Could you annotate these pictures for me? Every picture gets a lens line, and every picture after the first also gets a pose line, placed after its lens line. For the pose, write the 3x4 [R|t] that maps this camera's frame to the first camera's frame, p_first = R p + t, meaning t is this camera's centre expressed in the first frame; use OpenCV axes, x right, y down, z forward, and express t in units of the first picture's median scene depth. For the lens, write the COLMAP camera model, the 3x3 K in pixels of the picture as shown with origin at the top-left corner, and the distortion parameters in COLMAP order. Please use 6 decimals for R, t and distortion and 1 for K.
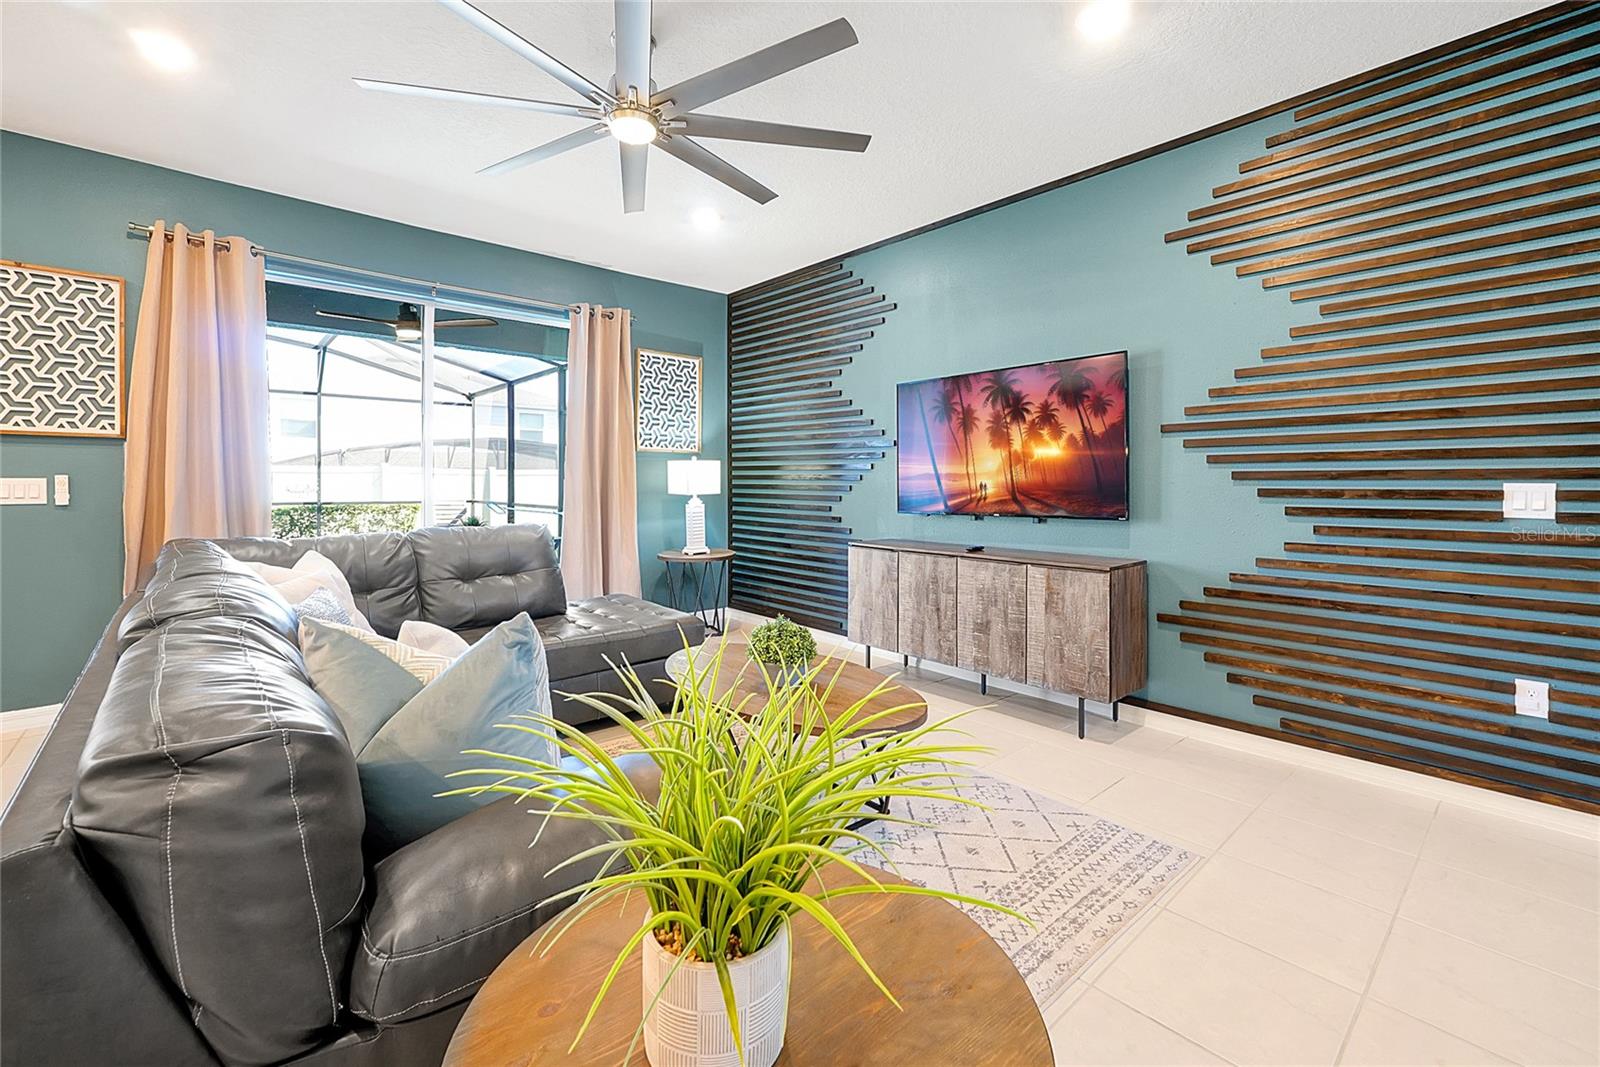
lens RADIAL K [[686.9, 0, 800.6], [0, 686.9, 508.8], [0, 0, 1]] dist [-0.000411, 0.000258]
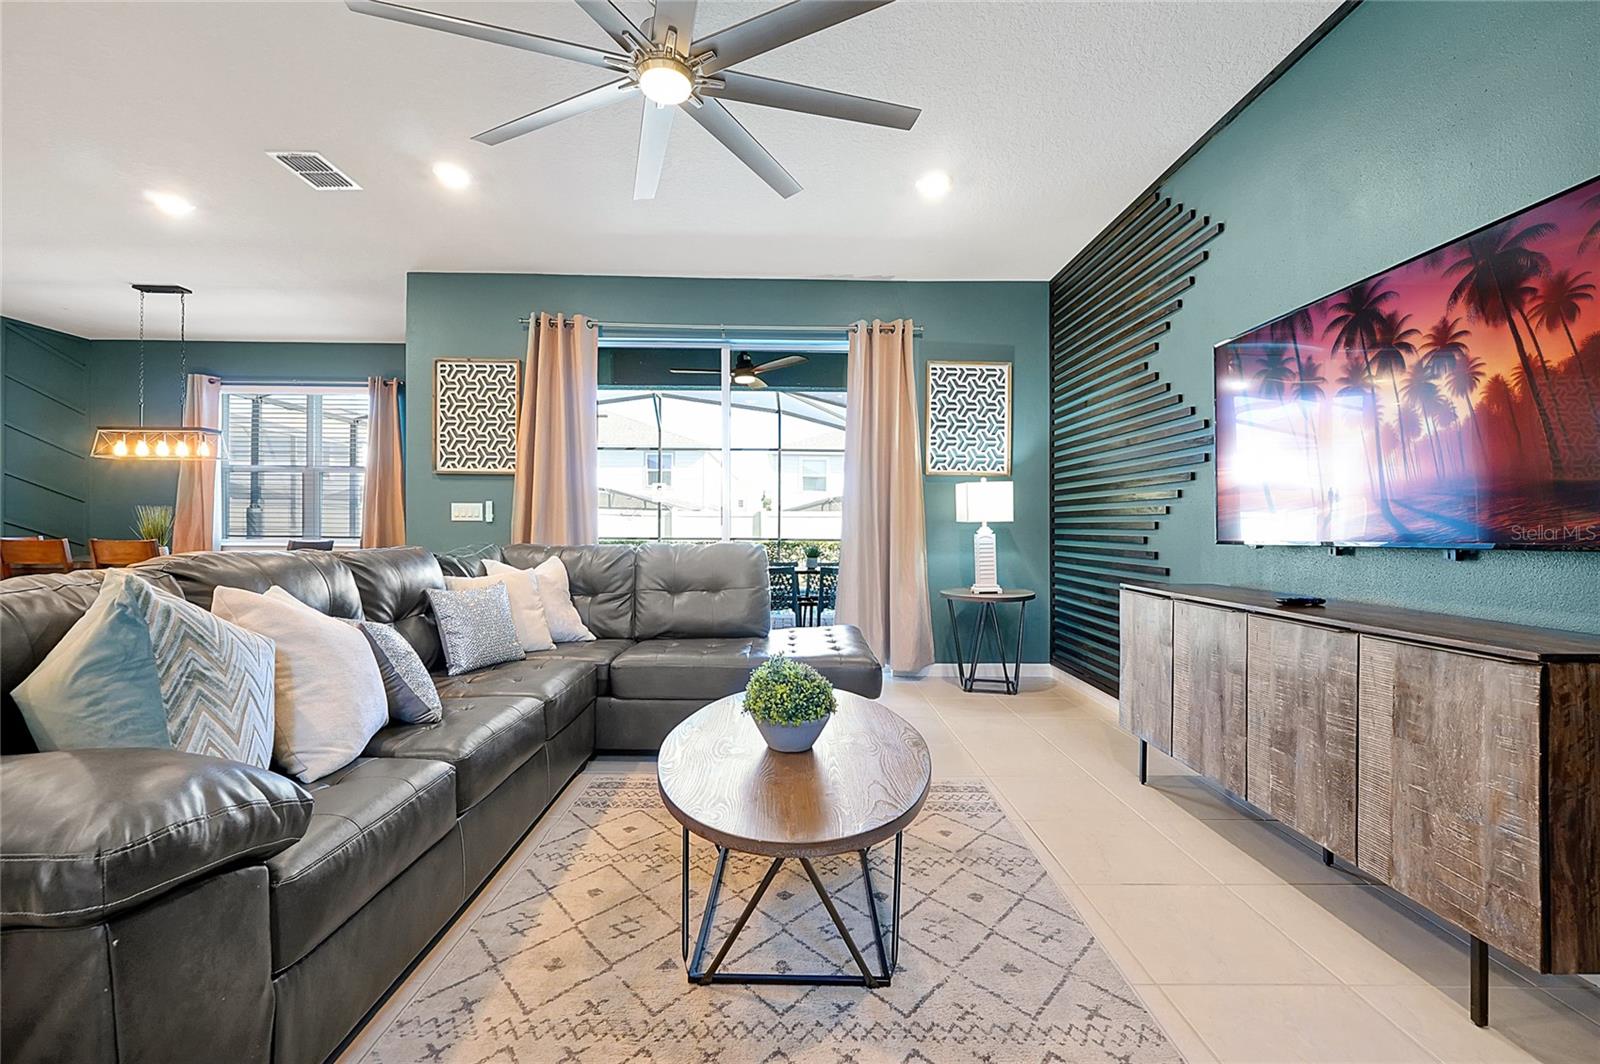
lens RADIAL K [[689.0, 0, 696.7], [0, 689.0, 522.6], [0, 0, 1]] dist [0.002064, 0.000785]
pose [[0.756279, 0.008092, -0.654199, 0.153765], [-0.031821, 0.999195, -0.024426, 0.013240], [0.653475, 0.039290, 0.755928, 0.143094]]
